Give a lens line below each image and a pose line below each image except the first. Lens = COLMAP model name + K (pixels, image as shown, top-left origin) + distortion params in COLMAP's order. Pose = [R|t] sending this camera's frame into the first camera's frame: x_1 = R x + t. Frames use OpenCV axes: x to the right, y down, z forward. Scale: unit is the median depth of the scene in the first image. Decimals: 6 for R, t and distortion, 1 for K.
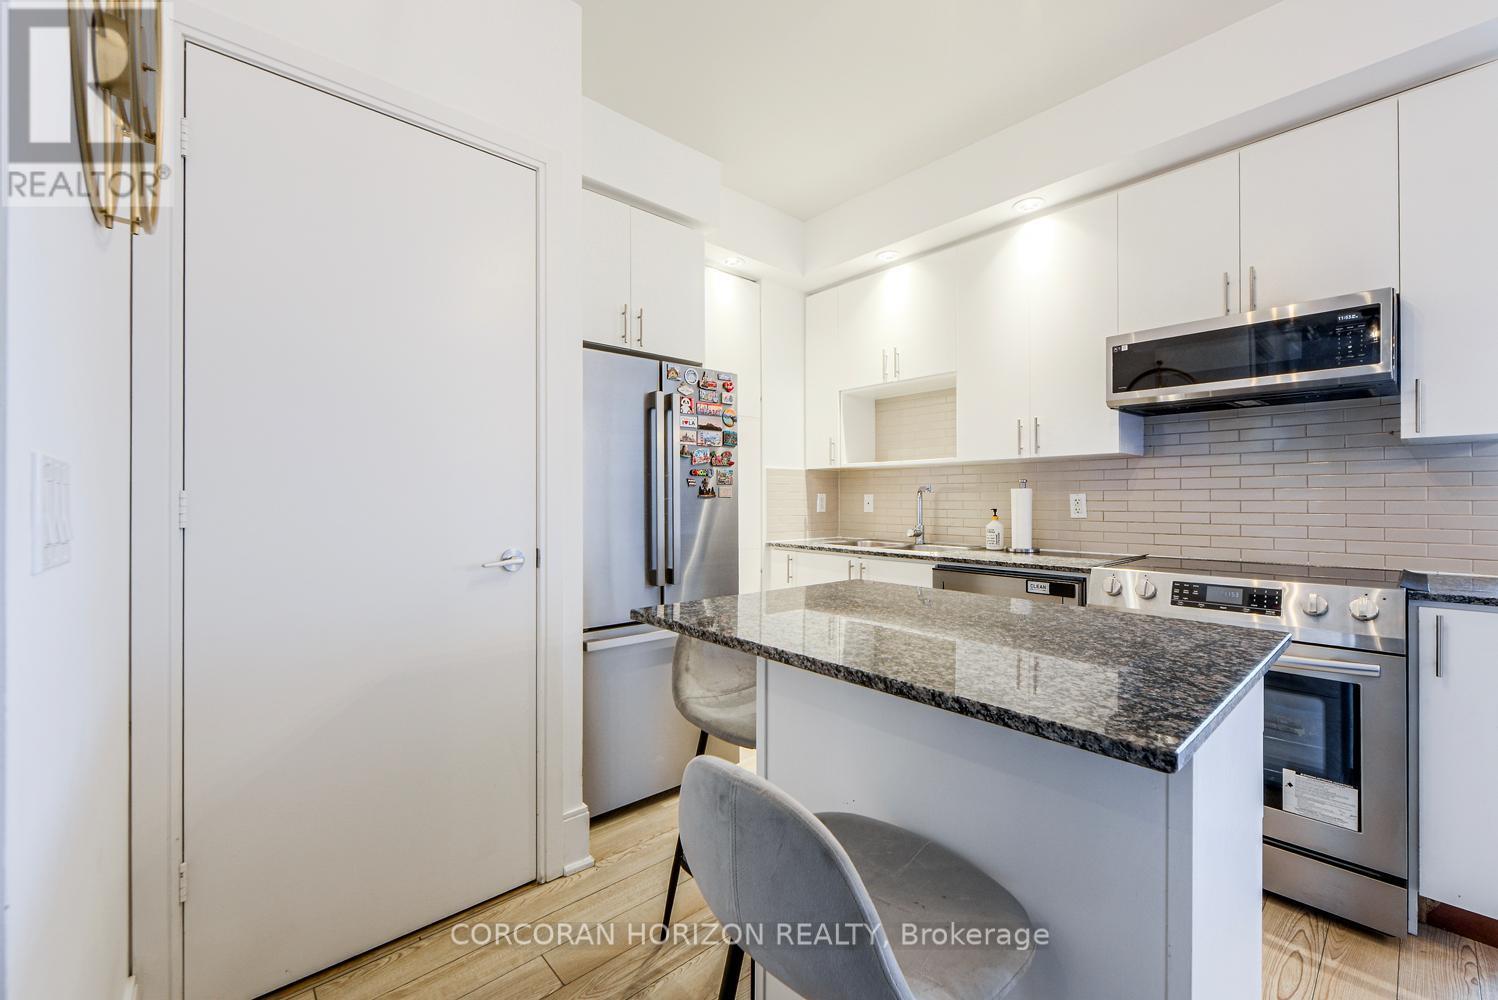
lens RADIAL K [[593.8, 0, 785.3], [0, 593.8, 509.4], [0, 0, 1]] dist [-0.001794, 0.000237]
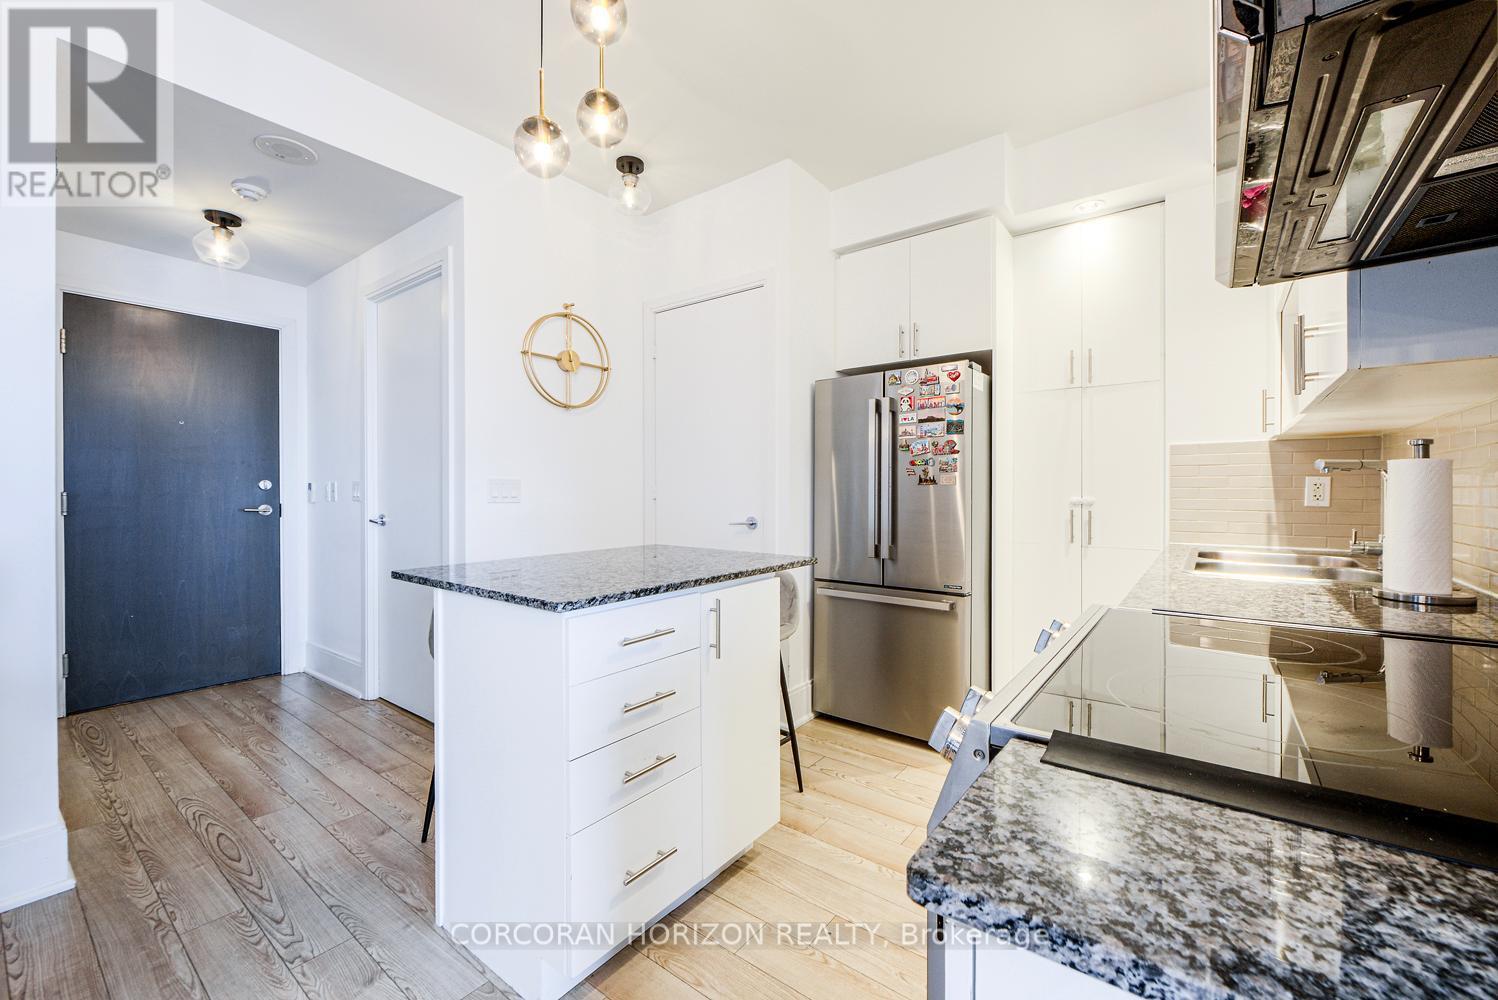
lens RADIAL K [[593.8, 0, 761.7], [0, 593.8, 491.5], [0, 0, 1]] dist [-0.001794, 0.000237]
pose [[0.160501, 0.001363, -0.987035, 0.861736], [-0.015547, 0.999878, -0.001147, -0.002693], [0.986913, 0.015529, 0.160503, 0.521317]]
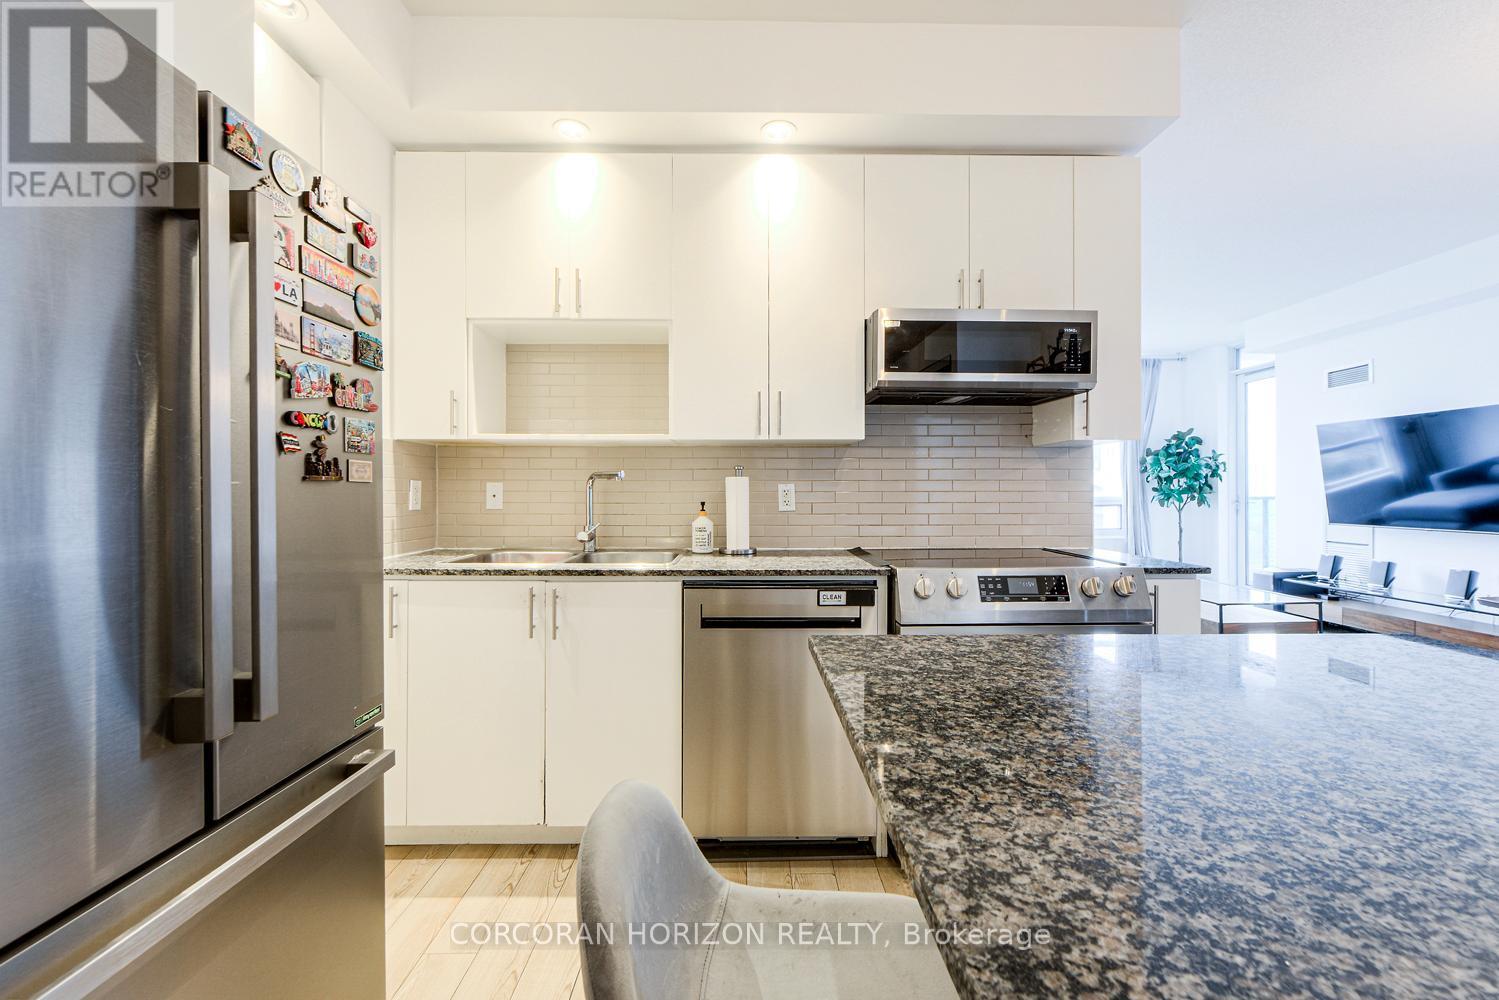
lens RADIAL K [[594.2, 0, 750.2], [0, 594.2, 495.2], [0, 0, 1]] dist [-0.001794, 0.000237]
pose [[0.688105, -0.002592, 0.725607, -0.223334], [0.010986, 0.999916, -0.006847, -0.004204], [-0.725528, 0.012683, 0.688075, 0.487408]]
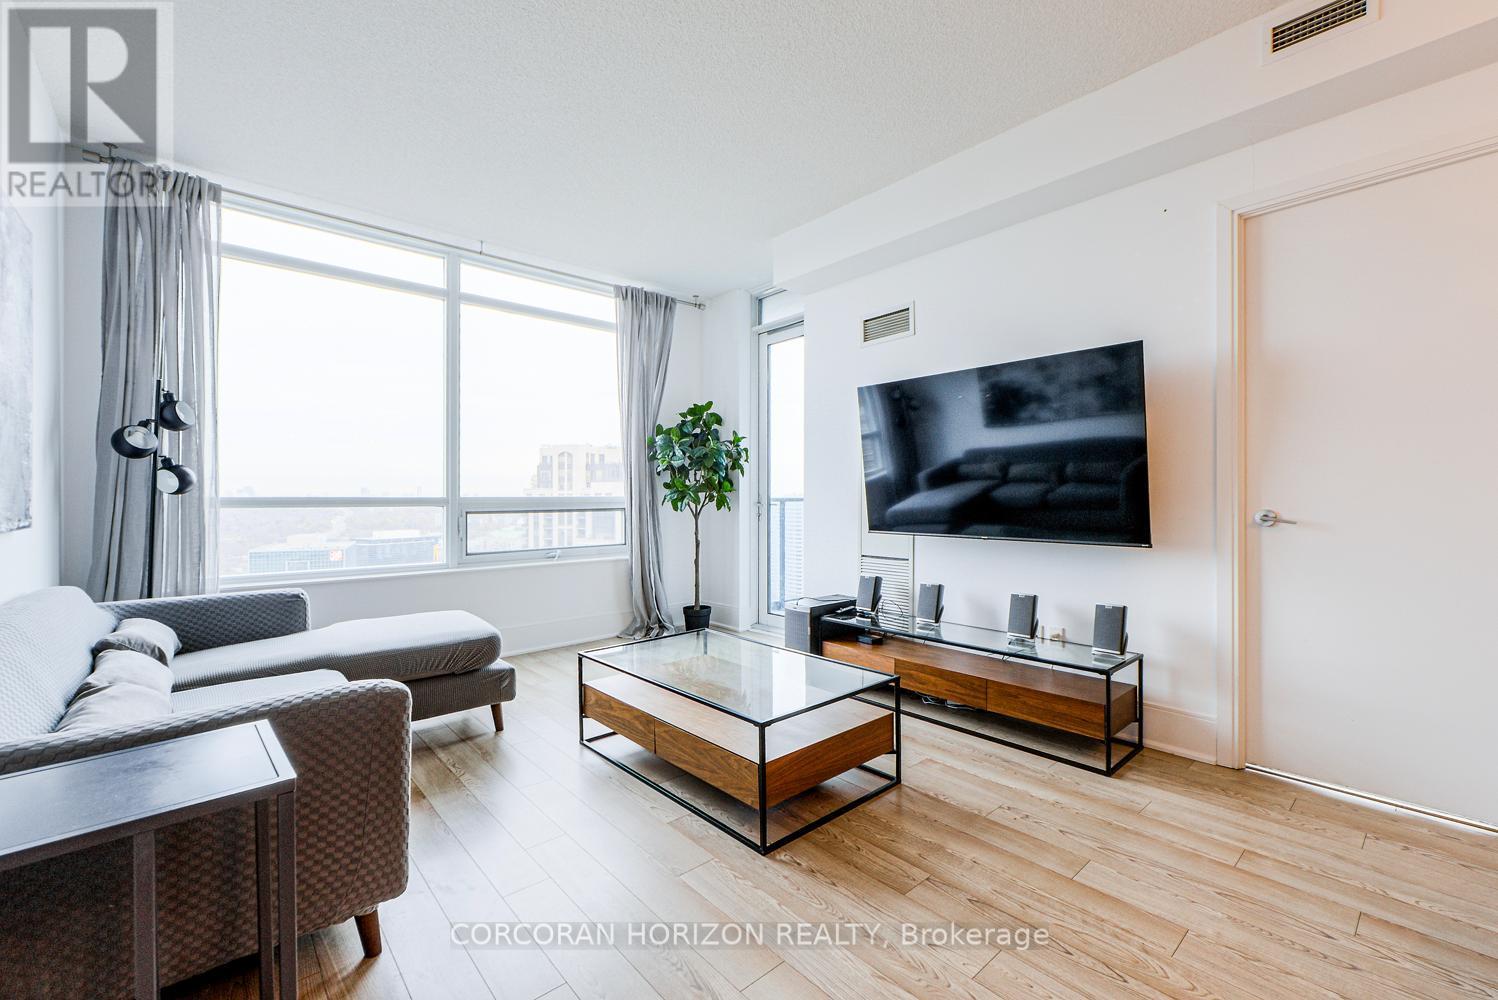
lens RADIAL K [[639.9, 0, 771.0], [0, 639.9, 495.3], [0, 0, 1]] dist [0.008063, -0.000587]
pose [[0.024766, 0.009933, 0.999644, 1.042622], [0.010605, 0.999892, -0.010198, 0.025993], [-0.999637, 0.010854, 0.024658, 0.639170]]
